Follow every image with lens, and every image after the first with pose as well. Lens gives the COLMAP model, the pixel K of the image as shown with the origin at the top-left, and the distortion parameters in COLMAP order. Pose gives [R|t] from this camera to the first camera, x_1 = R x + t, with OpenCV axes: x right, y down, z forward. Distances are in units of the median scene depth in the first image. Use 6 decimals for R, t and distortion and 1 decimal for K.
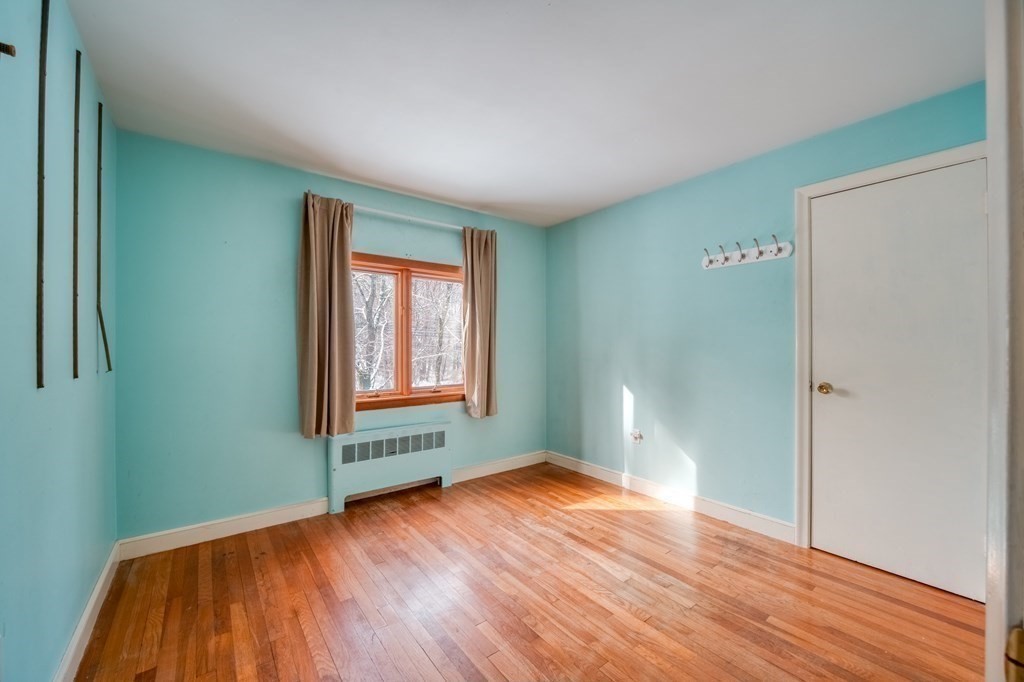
lens RADIAL K [[401.5, 0, 507.8], [0, 401.5, 343.3], [0, 0, 1]] dist [-0.010045, -0.000268]
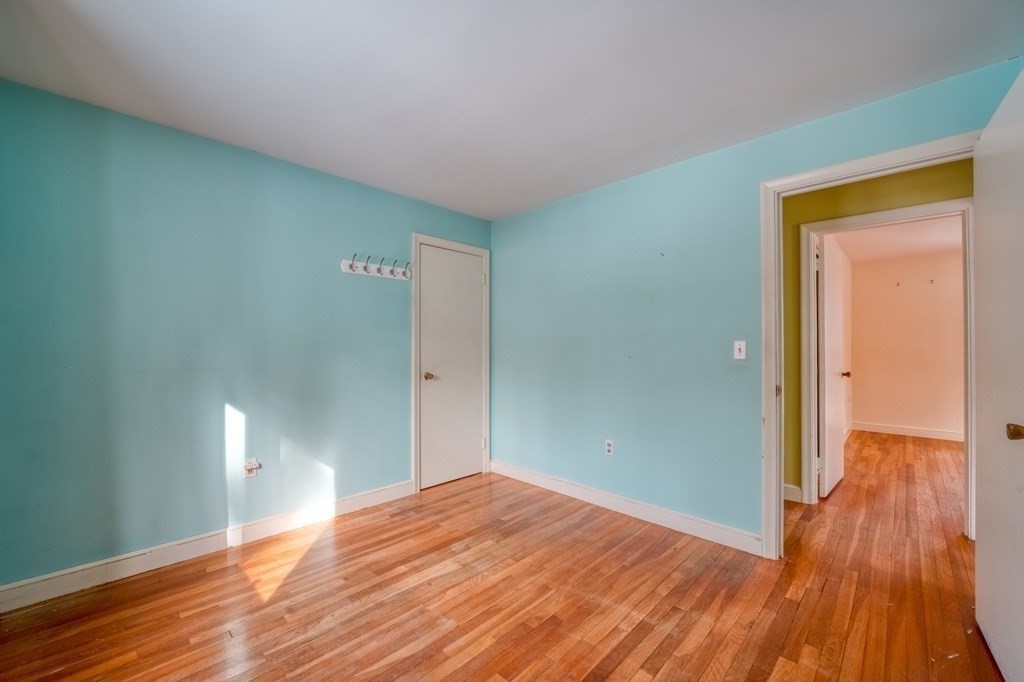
lens RADIAL K [[401.5, 0, 507.8], [0, 401.5, 343.3], [0, 0, 1]] dist [-0.010045, -0.000268]
pose [[-0.135176, 0.005655, 0.990805, -0.638757], [-0.010467, 0.999920, -0.007135, -0.001582], [-0.990766, -0.011336, -0.135106, 0.819020]]
